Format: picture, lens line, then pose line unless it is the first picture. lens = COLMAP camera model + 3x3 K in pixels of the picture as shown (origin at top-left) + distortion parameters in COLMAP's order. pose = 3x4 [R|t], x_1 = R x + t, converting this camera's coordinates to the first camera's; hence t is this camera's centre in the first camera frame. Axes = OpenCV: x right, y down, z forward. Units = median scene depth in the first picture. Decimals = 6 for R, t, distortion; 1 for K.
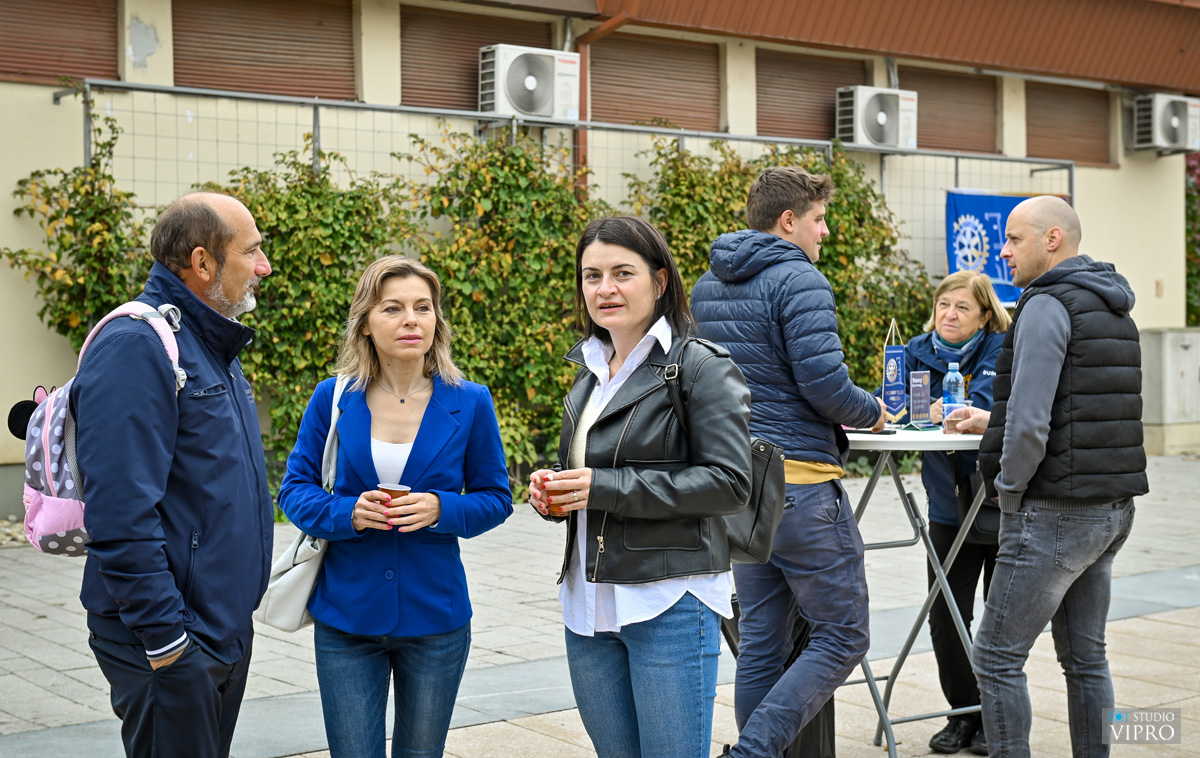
lens RADIAL K [[1914.1, 0, 600.4], [0, 1914.1, 377.2], [0, 0, 1]] dist [0.025272, 0.000000]
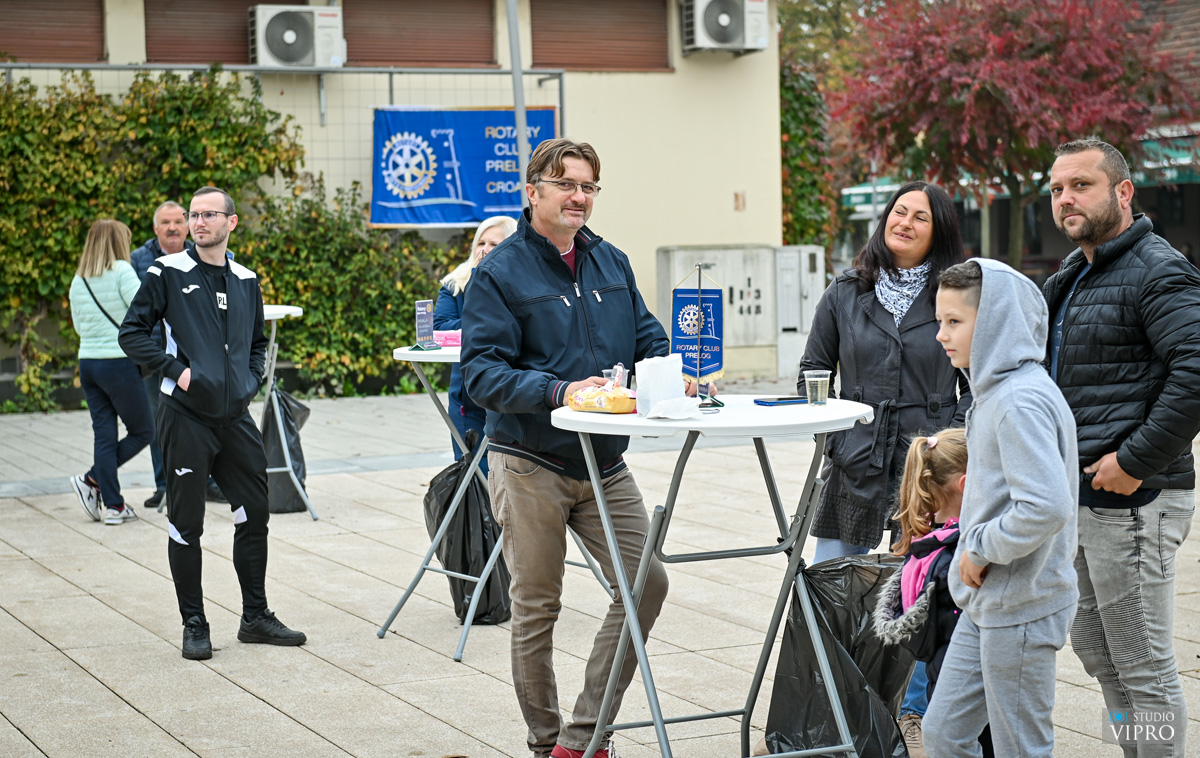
lens RADIAL K [[2311.8, 0, 598.4], [0, 2311.8, 380.1], [0, 0, 1]] dist [-0.001787, 0.000000]
pose [[0.968742, -0.003262, -0.248050, 0.578548], [0.011797, 0.999388, 0.032932, 0.002183], [0.247791, -0.034829, 0.968187, -0.102650]]
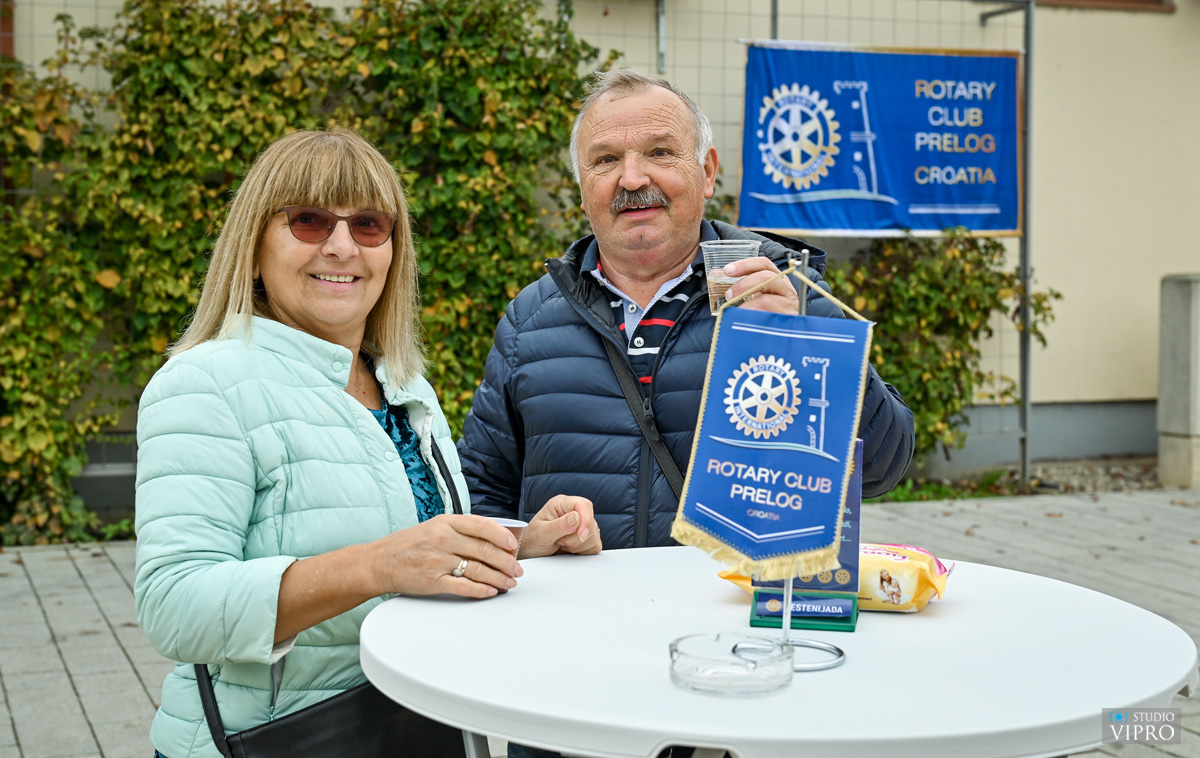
lens RADIAL K [[1749.4, 0, 603.8], [0, 1749.4, 374.1], [0, 0, 1]] dist [0.015374, 0.000000]
pose [[0.948029, 0.027130, -0.317025, 0.315652], [-0.014685, 0.999027, 0.041582, -0.015660], [0.317845, -0.034765, 0.947505, 0.459486]]
